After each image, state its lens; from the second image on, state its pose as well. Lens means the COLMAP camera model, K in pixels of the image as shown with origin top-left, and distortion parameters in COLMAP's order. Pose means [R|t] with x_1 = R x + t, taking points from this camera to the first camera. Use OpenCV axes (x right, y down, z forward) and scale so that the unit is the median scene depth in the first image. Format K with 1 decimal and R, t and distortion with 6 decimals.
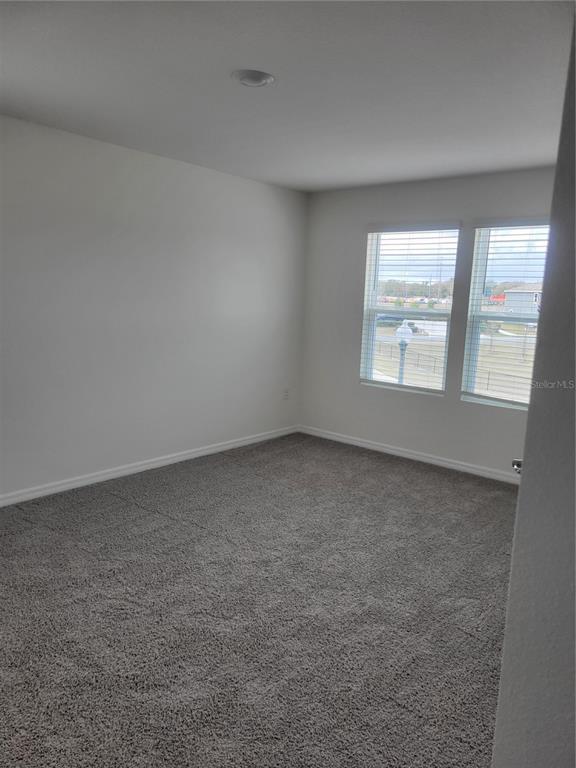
lens RADIAL K [[573.4, 0, 288.0], [0, 573.4, 384.0], [0, 0, 1]] dist [0.001545, -0.000287]
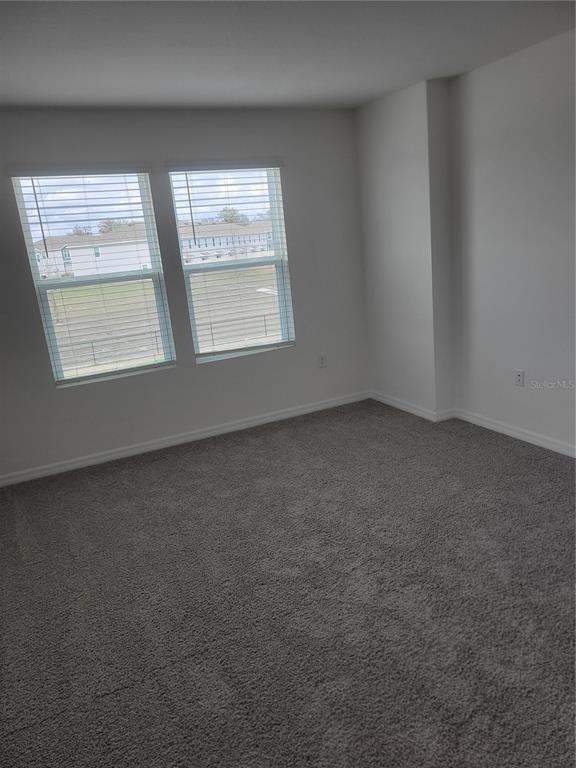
lens RADIAL K [[573.4, 0, 288.0], [0, 573.4, 384.0], [0, 0, 1]] dist [0.001545, -0.000287]
pose [[0.363521, -0.295766, 0.883388, -0.464000], [0.248283, 0.944724, 0.214132, -0.100998], [-0.897891, 0.141489, 0.416861, 0.488514]]
